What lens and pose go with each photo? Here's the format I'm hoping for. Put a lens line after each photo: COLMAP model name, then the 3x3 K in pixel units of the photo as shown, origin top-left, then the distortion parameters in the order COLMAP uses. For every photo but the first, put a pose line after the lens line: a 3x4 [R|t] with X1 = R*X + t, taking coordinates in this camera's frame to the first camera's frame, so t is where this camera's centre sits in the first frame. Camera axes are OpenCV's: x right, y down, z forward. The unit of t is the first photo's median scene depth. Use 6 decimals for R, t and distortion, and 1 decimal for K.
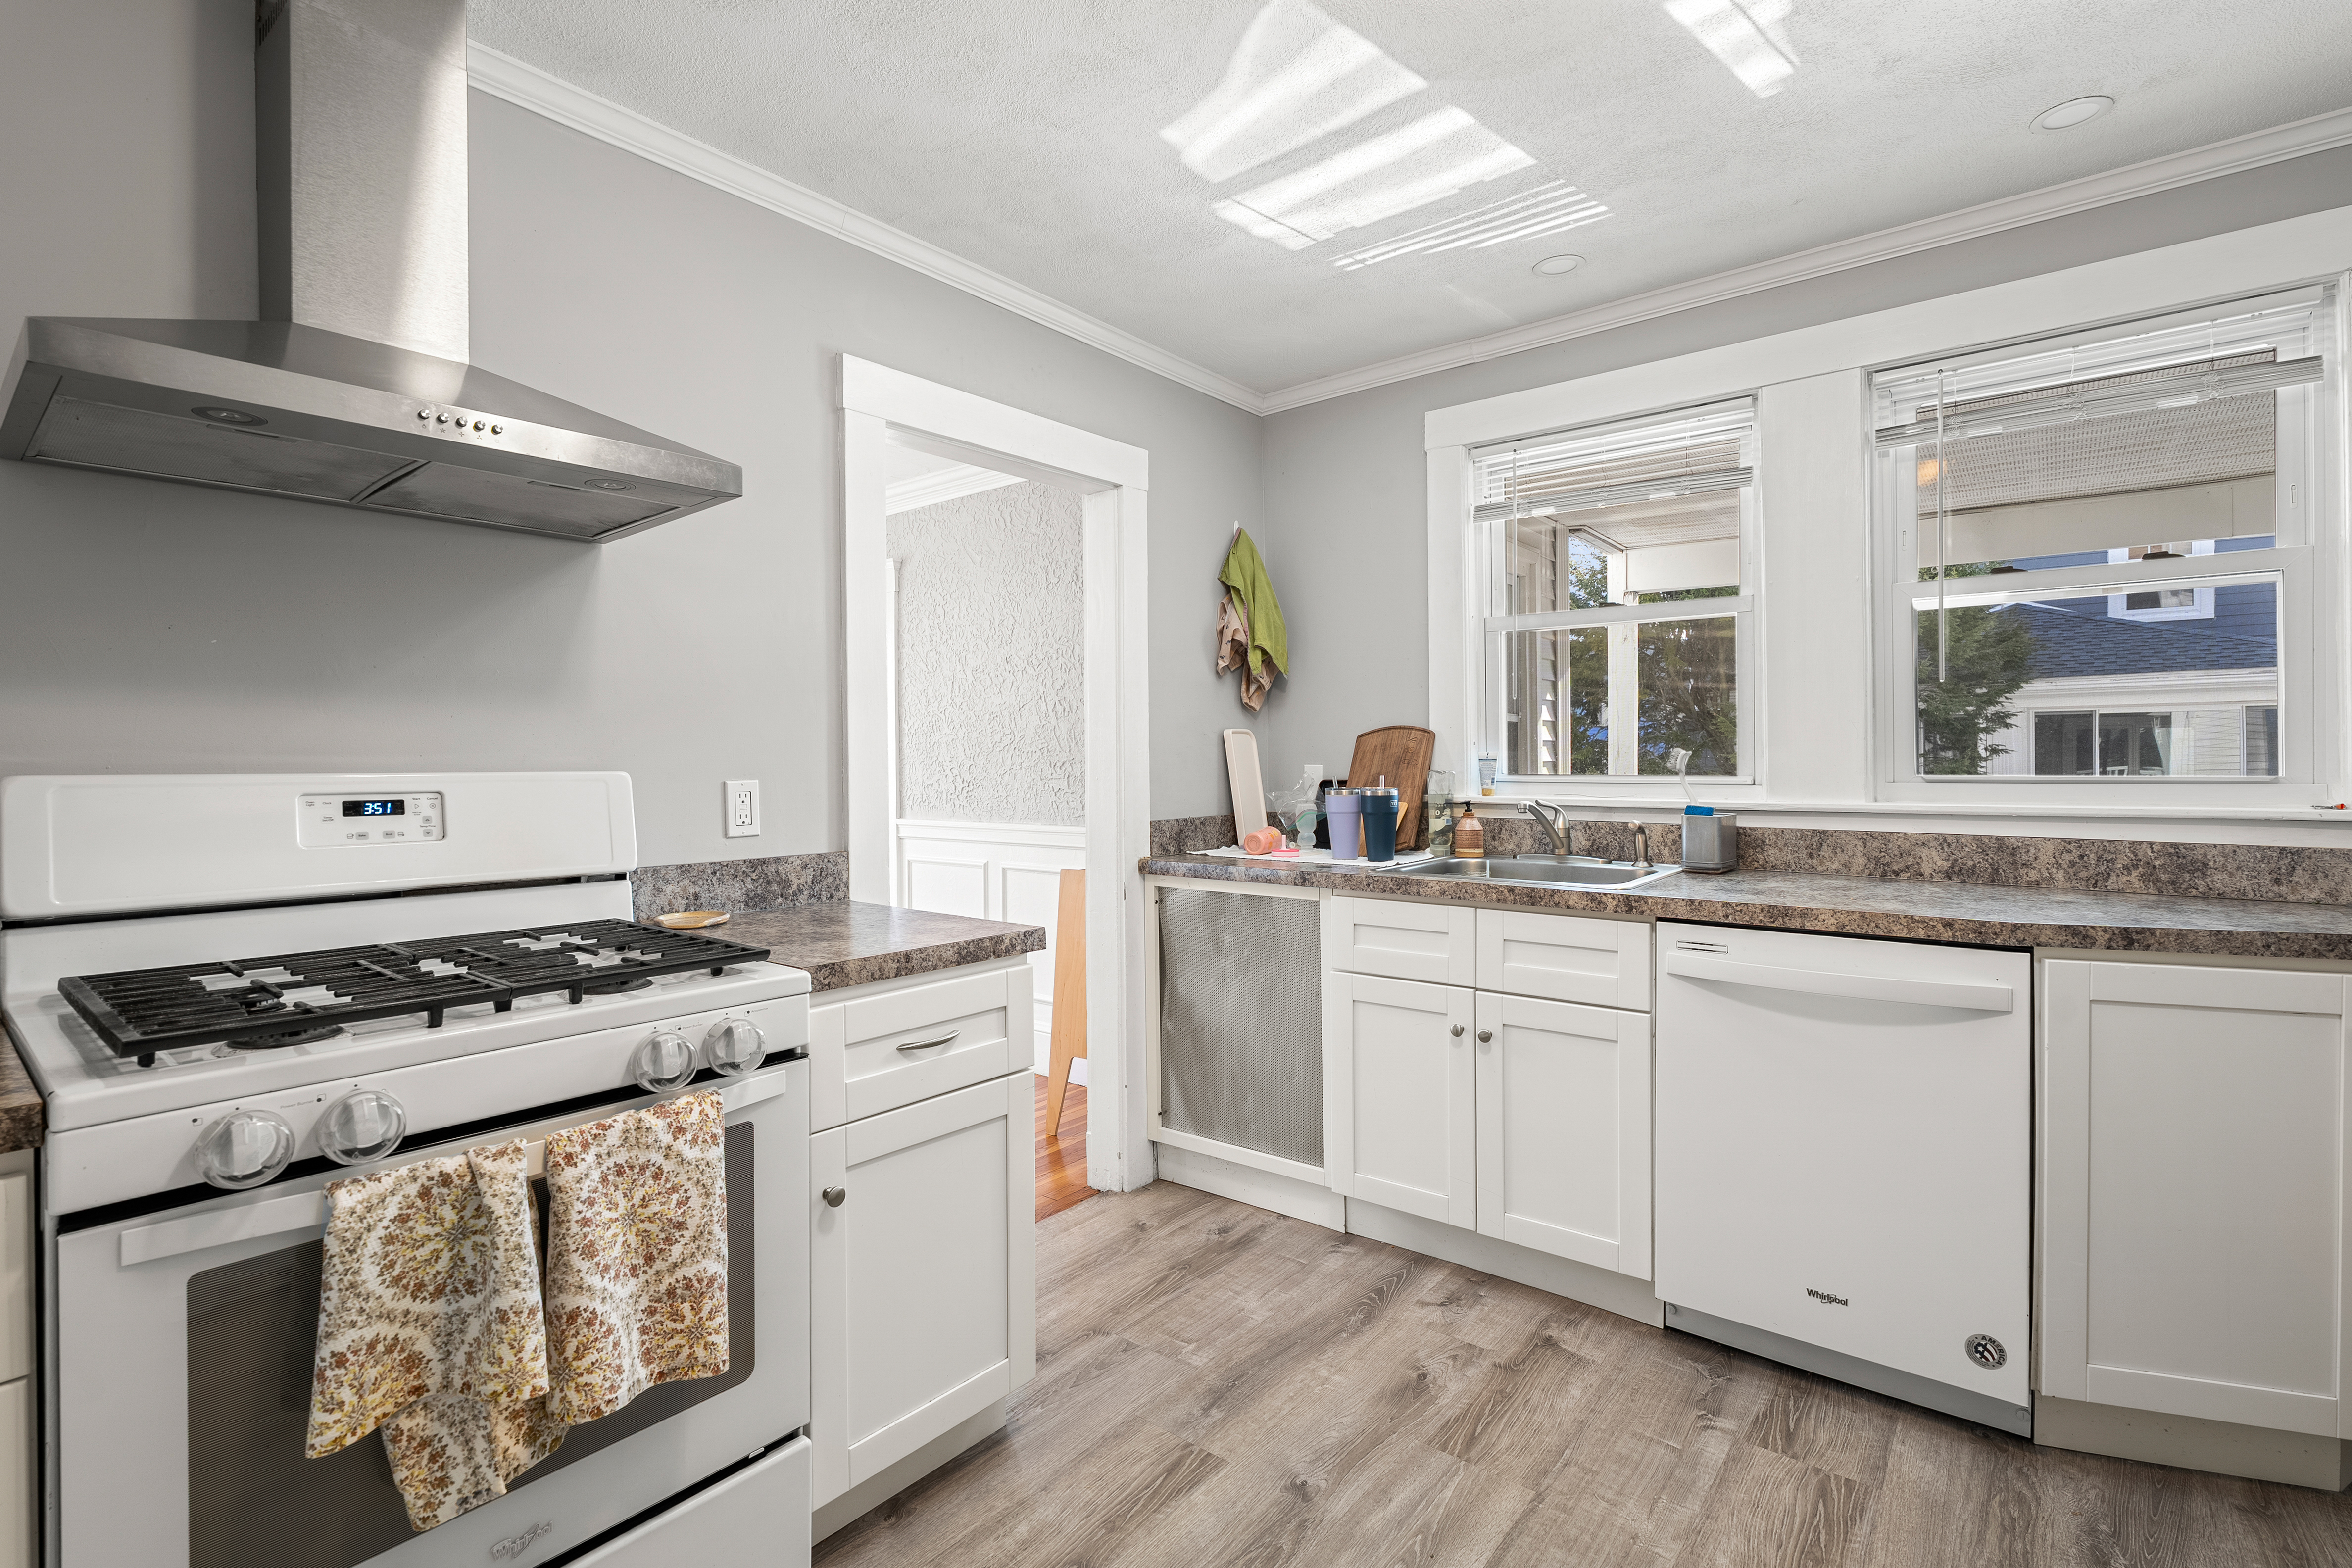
lens RADIAL K [[1080.8, 0, 1173.2], [0, 1080.8, 764.8], [0, 0, 1]] dist [0.000101, 0.000200]
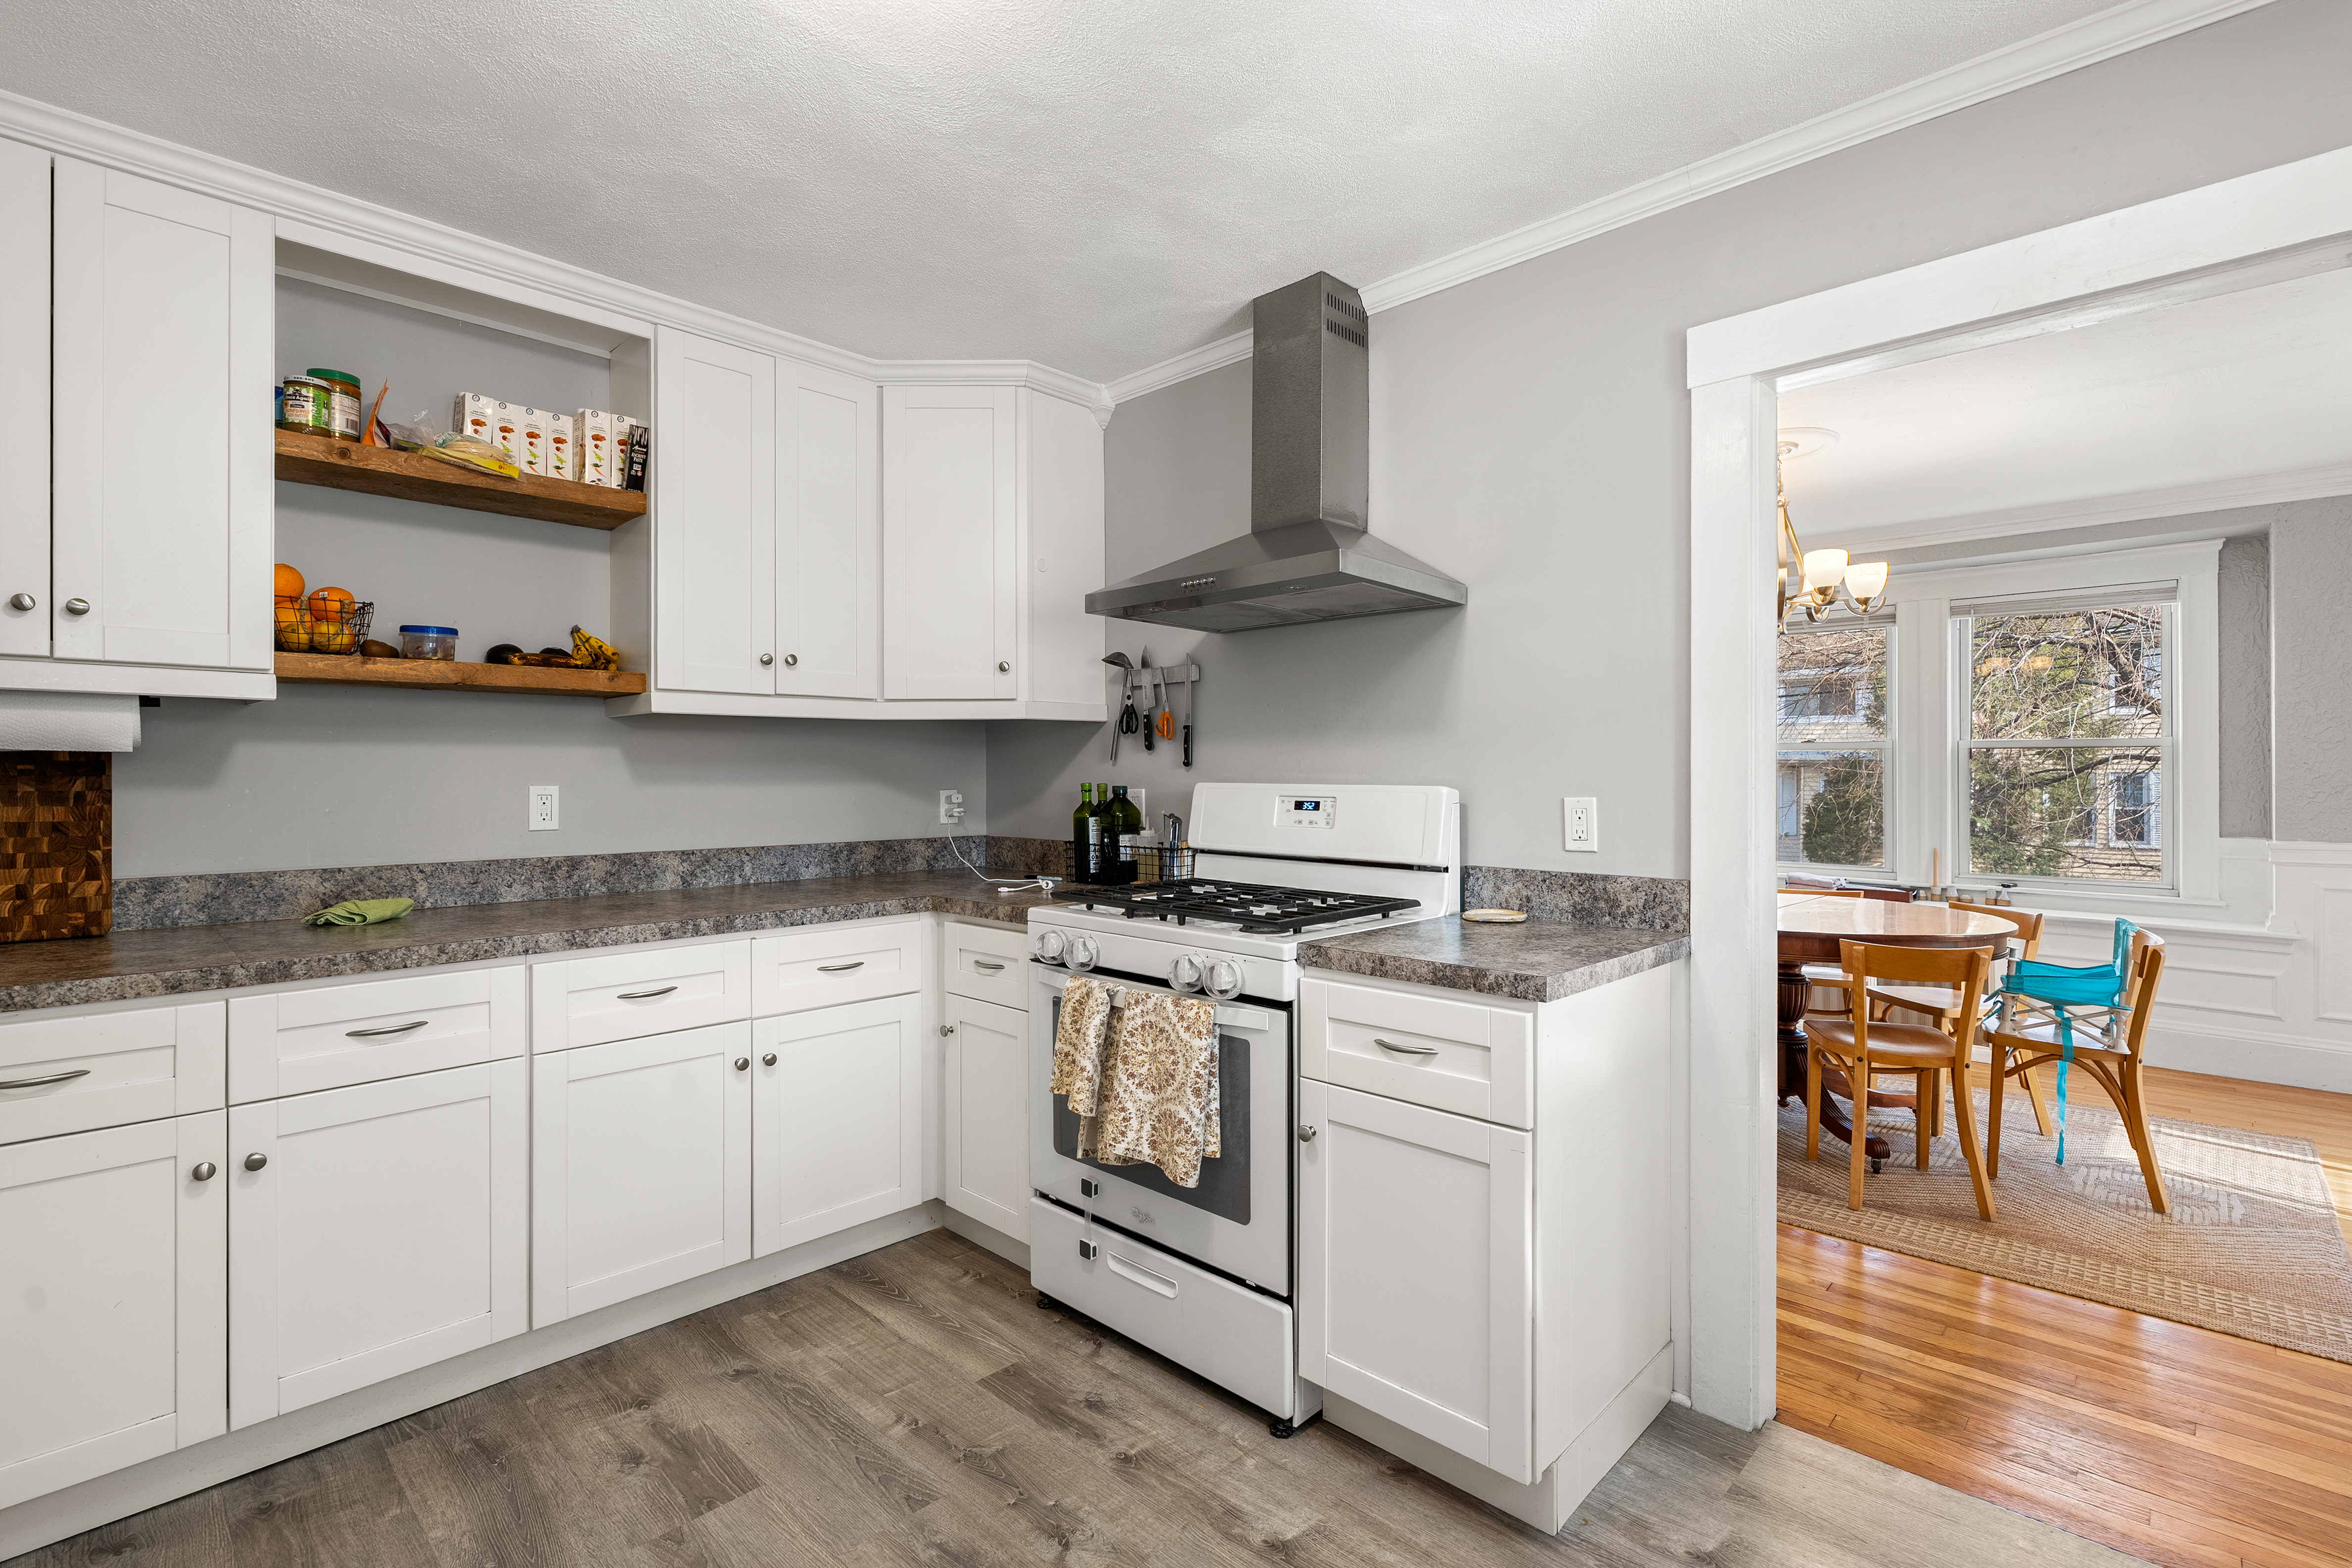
lens RADIAL K [[1085.6, 0, 1173.3], [0, 1085.6, 774.6], [0, 0, 1]] dist [0.000761, 0.000276]
pose [[-0.079641, 0.006695, -0.996801, 0.862726], [-0.004291, 0.999966, 0.007059, -0.016944], [0.996814, 0.004839, -0.079609, 0.876066]]
